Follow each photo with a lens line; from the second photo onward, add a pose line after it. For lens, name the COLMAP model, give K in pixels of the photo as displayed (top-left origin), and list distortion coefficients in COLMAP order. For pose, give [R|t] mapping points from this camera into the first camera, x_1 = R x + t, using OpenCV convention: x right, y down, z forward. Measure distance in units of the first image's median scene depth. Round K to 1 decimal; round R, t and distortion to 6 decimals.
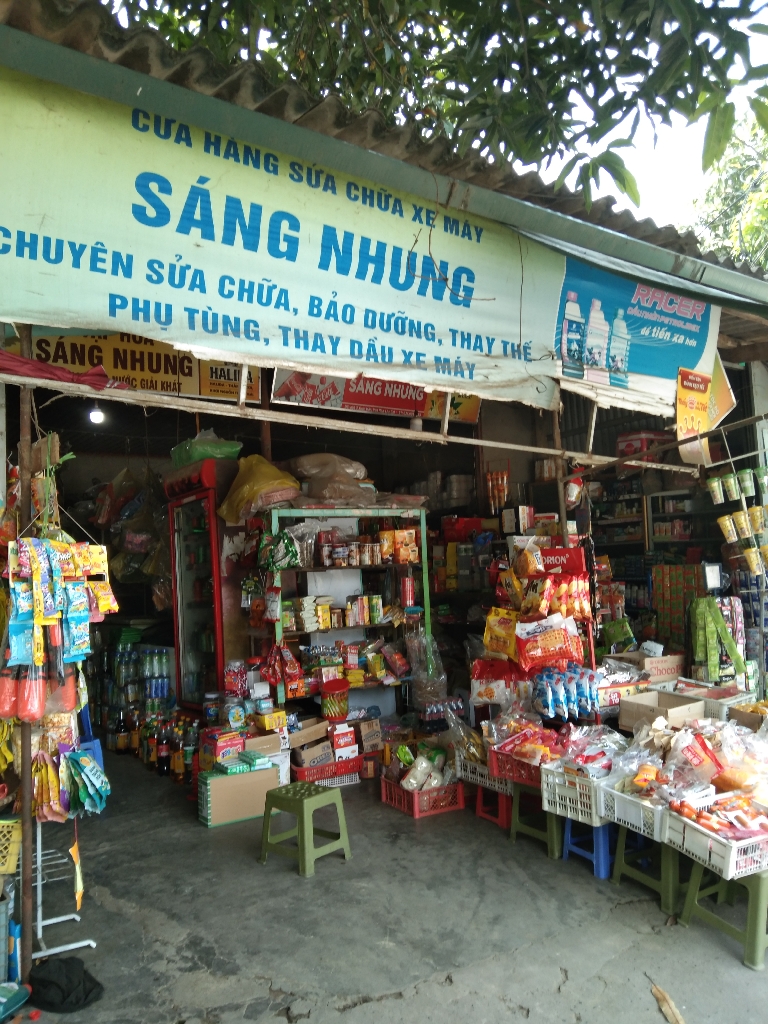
lens RADIAL K [[799.2, 0, 384.0], [0, 799.2, 512.0], [0, 0, 1]] dist [0.077138, -0.132457]
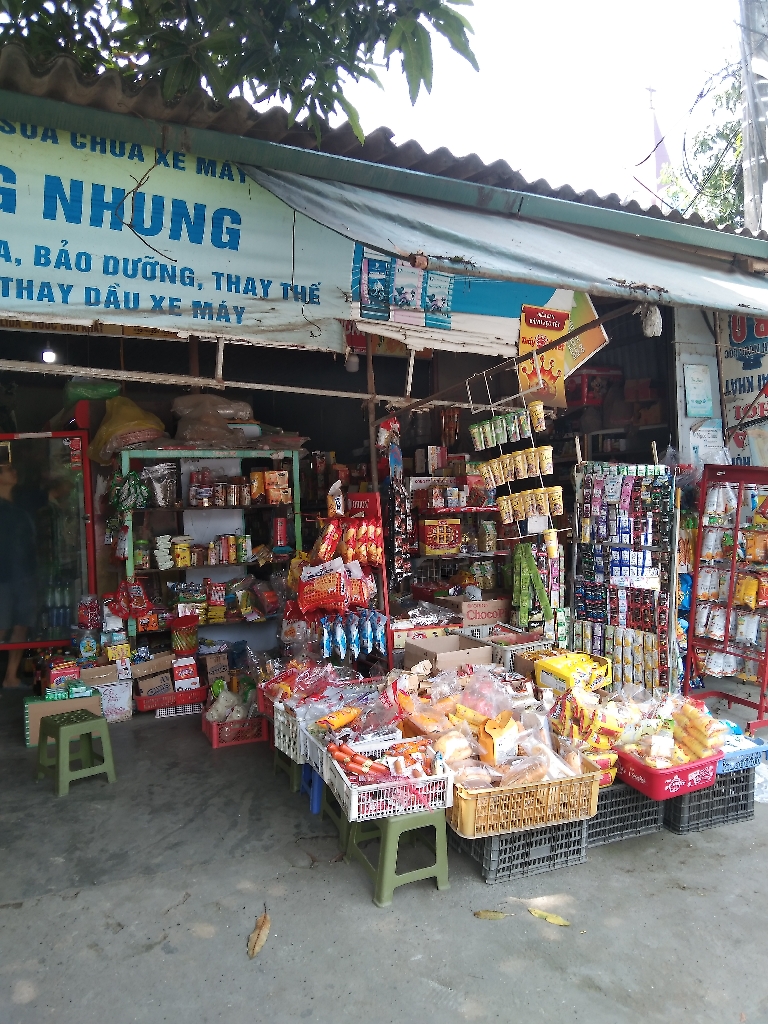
lens RADIAL K [[792.9, 0, 384.0], [0, 792.9, 512.0], [0, 0, 1]] dist [0.063787, -0.181081]
pose [[0.993904, 0.011837, -0.109615, 0.350707], [-0.002431, 0.996332, 0.085542, -0.015671], [0.110225, -0.084754, 0.990286, 0.018968]]
